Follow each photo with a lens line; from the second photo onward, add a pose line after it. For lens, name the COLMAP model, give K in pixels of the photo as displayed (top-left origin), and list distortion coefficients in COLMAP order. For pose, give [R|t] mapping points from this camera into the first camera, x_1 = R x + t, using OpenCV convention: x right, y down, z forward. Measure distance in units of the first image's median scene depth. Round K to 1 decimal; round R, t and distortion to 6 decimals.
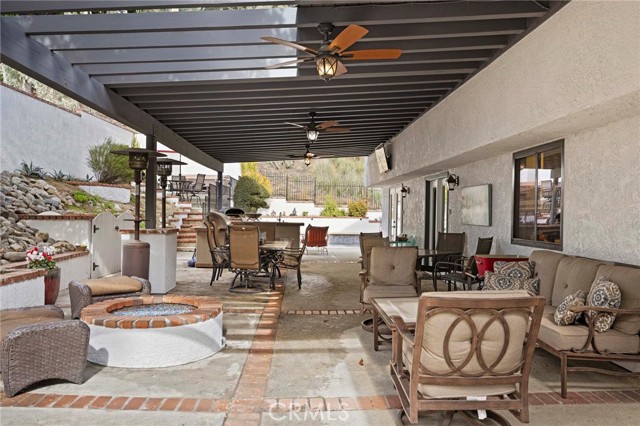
lens RADIAL K [[473.2, 0, 320.2], [0, 473.2, 213.3], [0, 0, 1]] dist [0.002339, 0.000300]
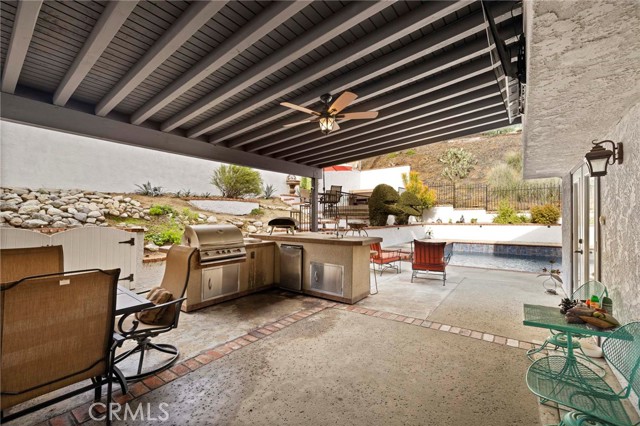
lens RADIAL K [[261.6, 0, 318.8], [0, 261.6, 213.7], [0, 0, 1]] dist [-0.001623, -0.000167]
pose [[0.760663, -0.027849, -0.648549, 0.074720], [0.012658, 0.999526, -0.028073, -0.002364], [0.649023, 0.013145, 0.760655, 0.377762]]
